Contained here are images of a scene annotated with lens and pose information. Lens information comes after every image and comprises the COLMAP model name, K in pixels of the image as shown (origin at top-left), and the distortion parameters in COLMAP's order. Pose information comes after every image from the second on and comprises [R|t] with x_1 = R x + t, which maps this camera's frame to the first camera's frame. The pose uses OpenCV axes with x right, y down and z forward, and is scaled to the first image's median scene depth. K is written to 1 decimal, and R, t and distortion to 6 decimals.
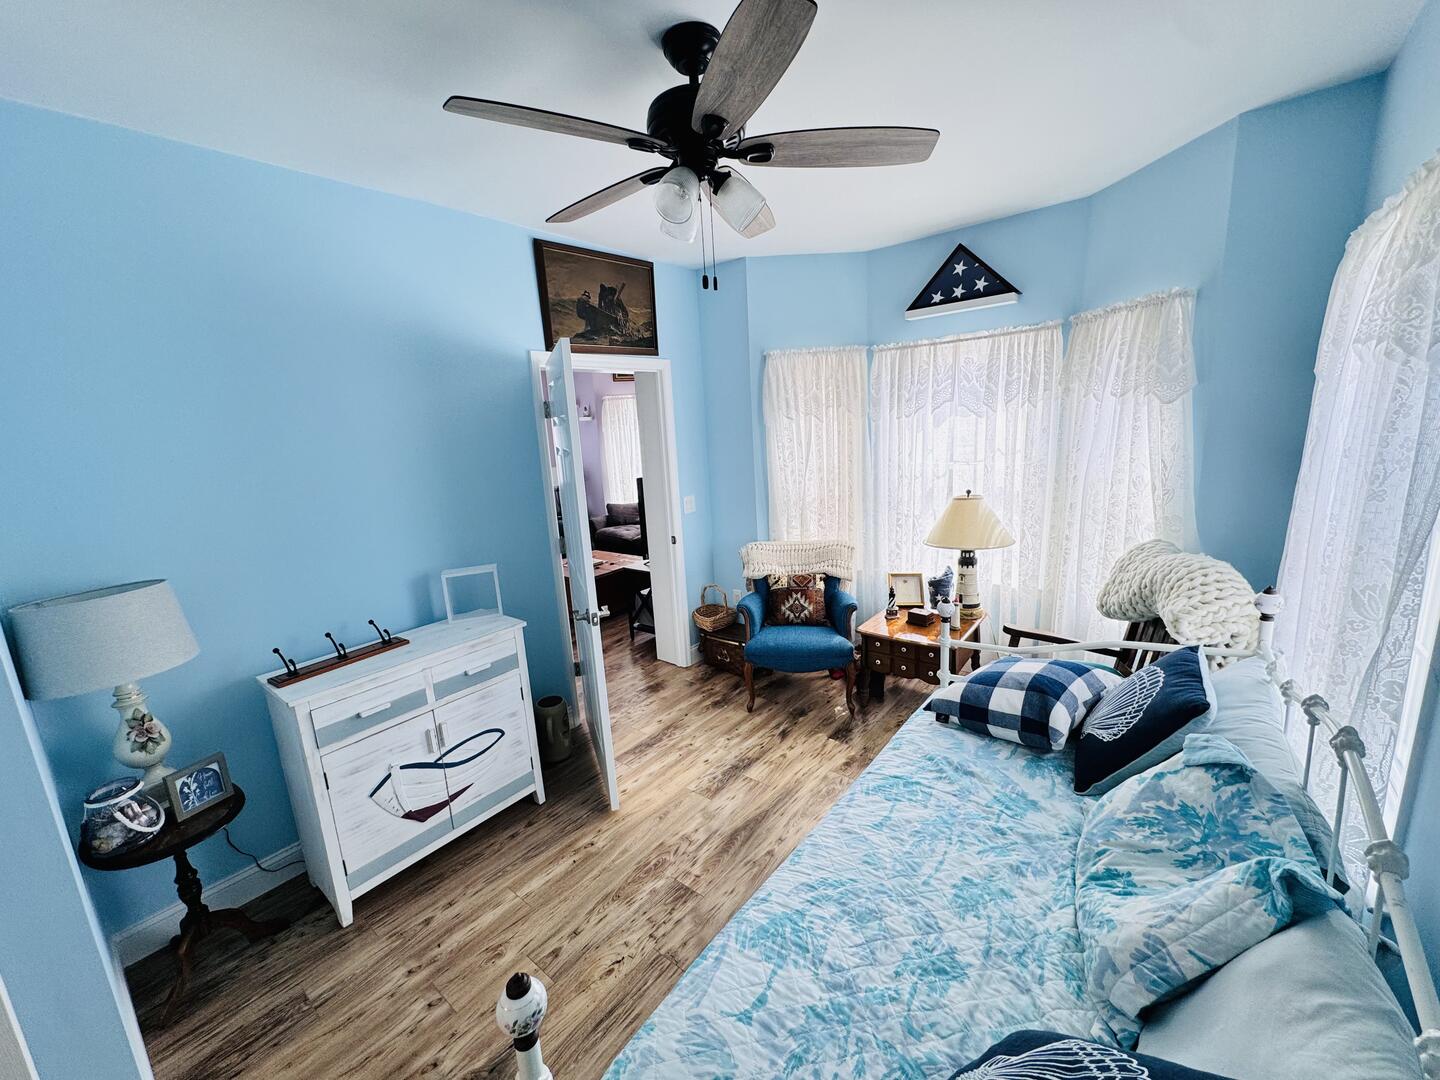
lens RADIAL K [[572.7, 0, 719.2], [0, 572.7, 541.7], [0, 0, 1]] dist [-0.003022, -0.000008]
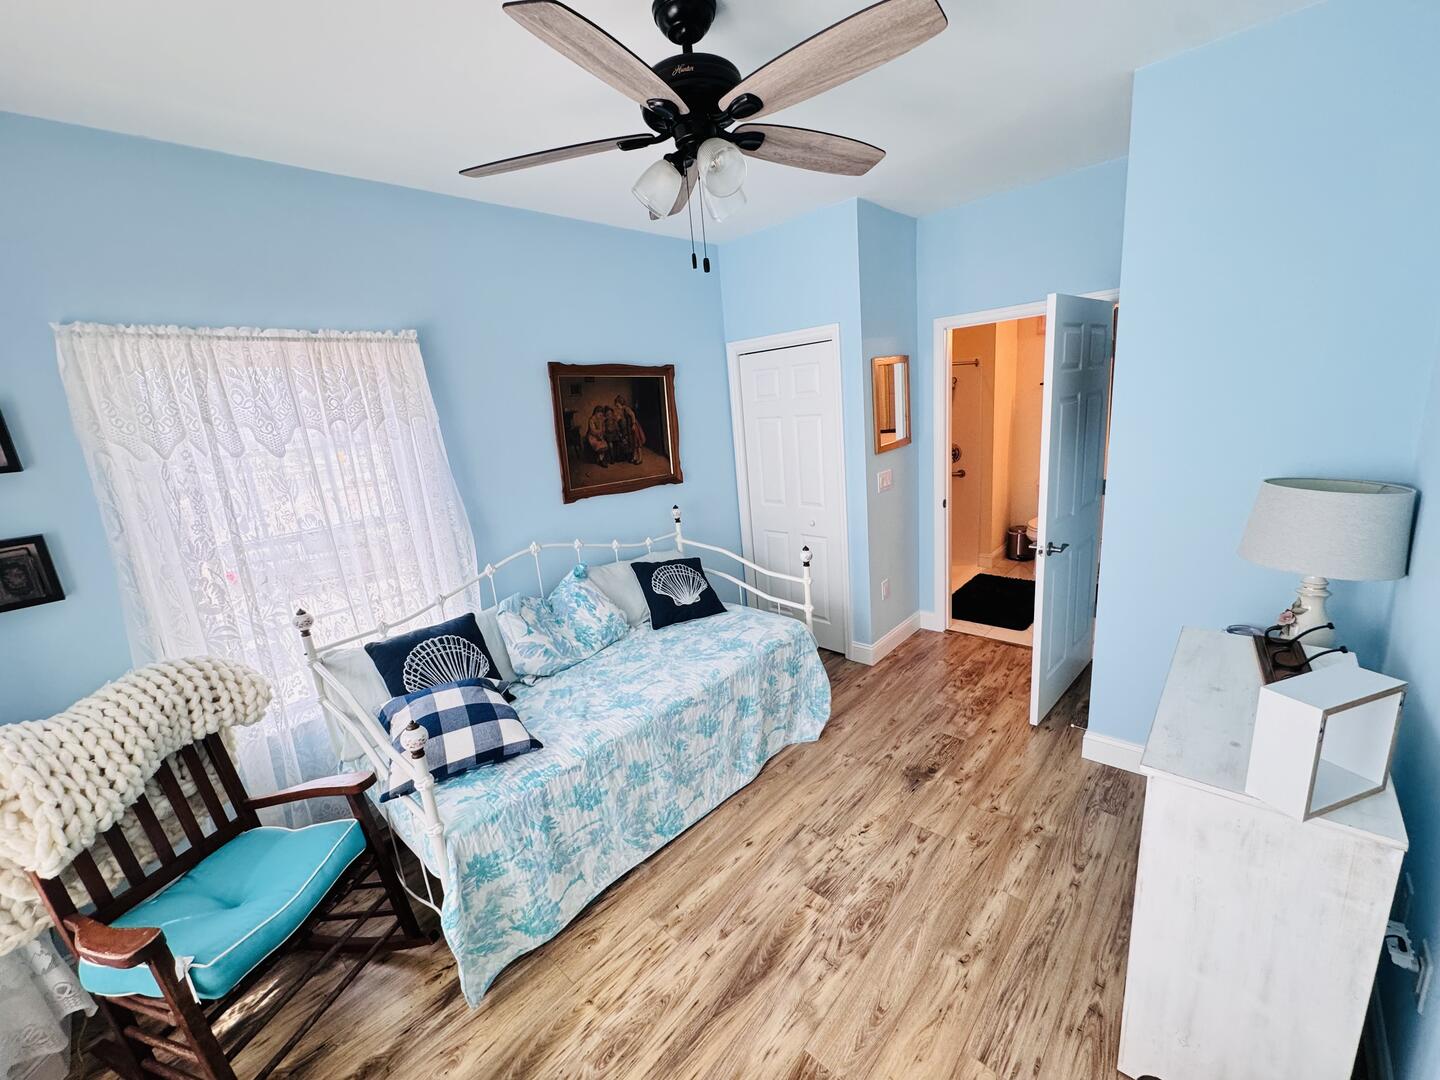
lens RADIAL K [[572.7, 0, 719.2], [0, 572.7, 541.7], [0, 0, 1]] dist [-0.003022, -0.000008]
pose [[-0.986829, 0.127836, 0.099131, -0.066651], [0.157968, 0.893564, 0.420226, -0.358105], [-0.034860, 0.430351, -0.901988, 1.684191]]
